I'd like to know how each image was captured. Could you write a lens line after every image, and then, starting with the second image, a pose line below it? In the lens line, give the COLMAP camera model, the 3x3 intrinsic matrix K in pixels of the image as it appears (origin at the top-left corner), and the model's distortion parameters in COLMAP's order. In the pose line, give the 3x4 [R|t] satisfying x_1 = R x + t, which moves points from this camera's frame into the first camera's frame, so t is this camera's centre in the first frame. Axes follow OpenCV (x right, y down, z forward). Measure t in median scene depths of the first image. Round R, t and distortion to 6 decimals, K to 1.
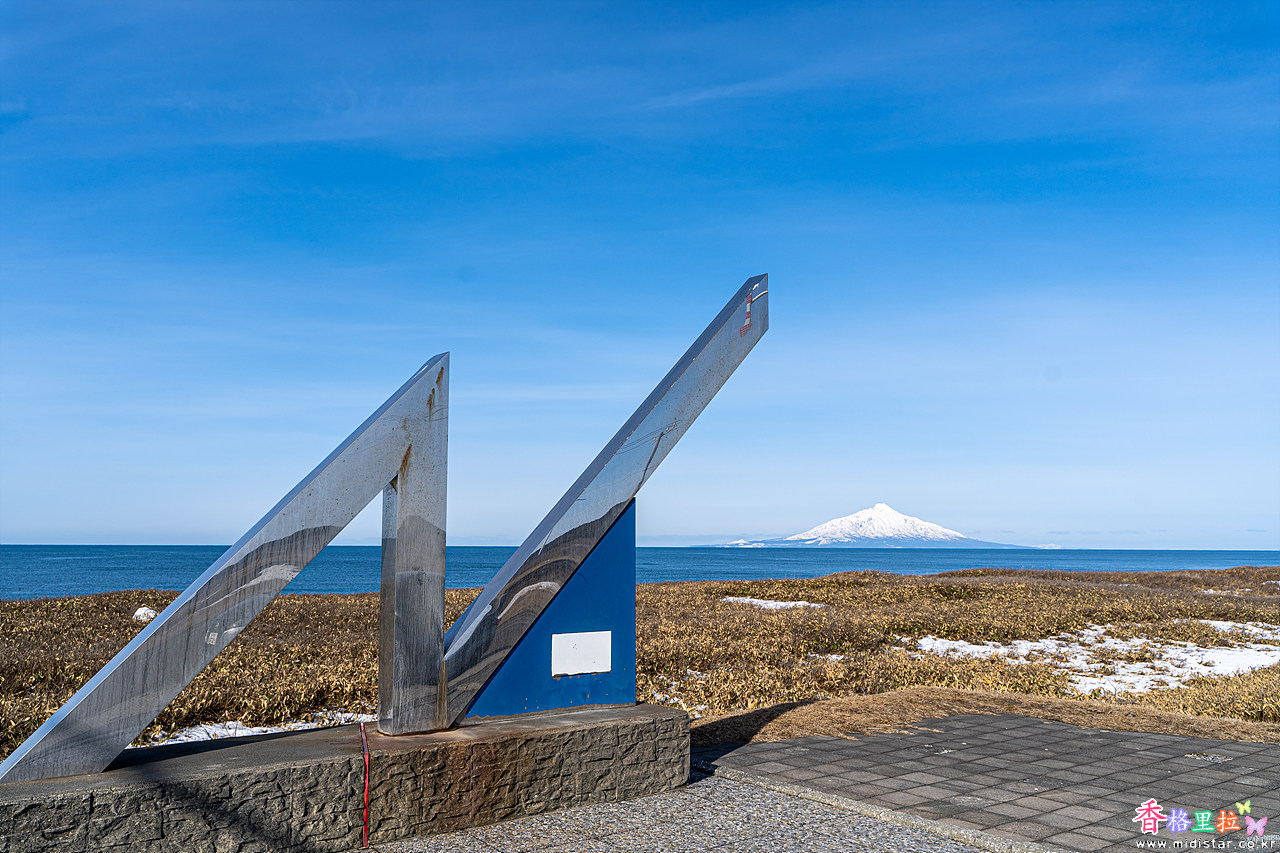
lens RADIAL K [[1036.5, 0, 637.7], [0, 1036.5, 427.3], [0, 0, 1]] dist [0.007094, 0.001959]
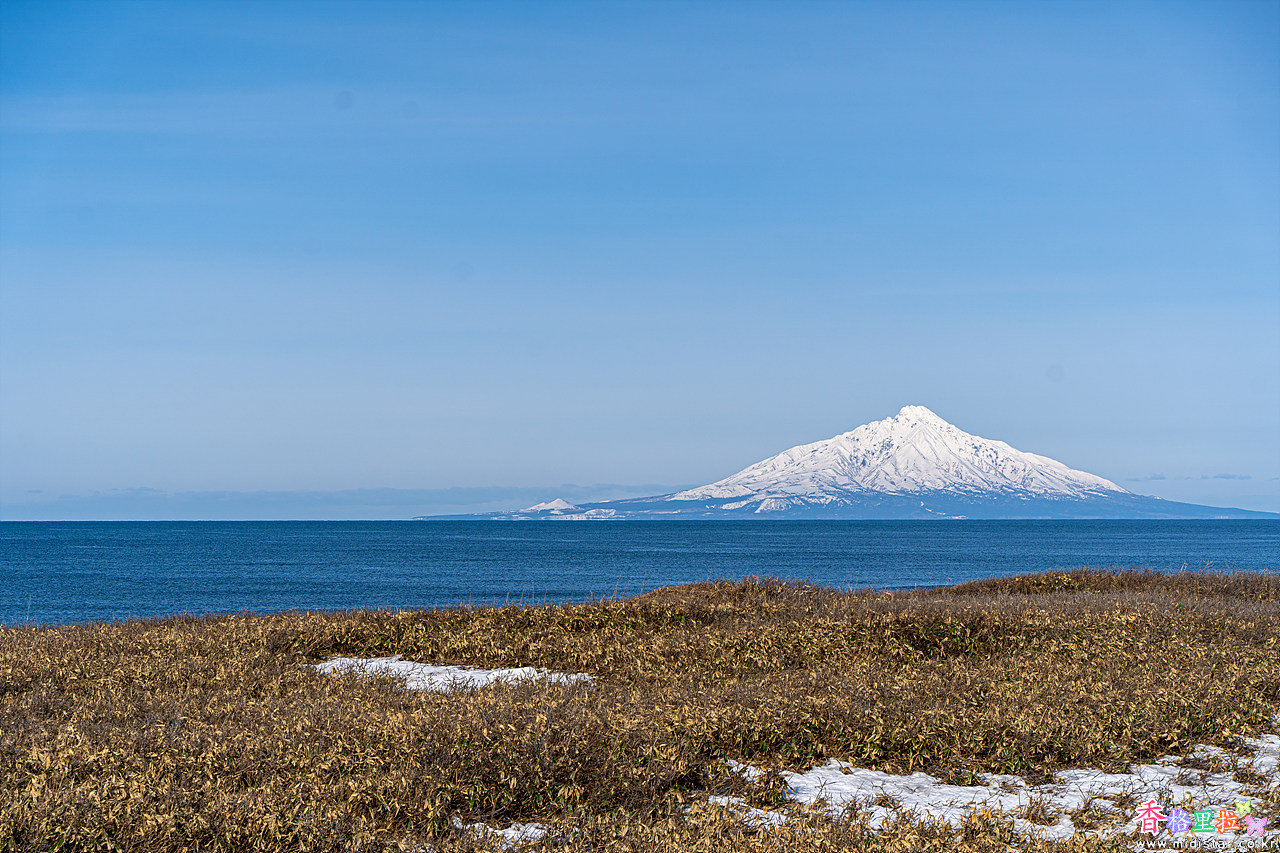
lens RADIAL K [[2736.1, 0, 640.7], [0, 2736.1, 427.1], [0, 0, 1]] dist [-0.012858, 0.000000]
pose [[0.991839, -0.001290, 0.127492, 0.078902], [-0.009058, 0.996709, 0.080552, 0.009384], [-0.127176, -0.081049, 0.988563, 0.072436]]
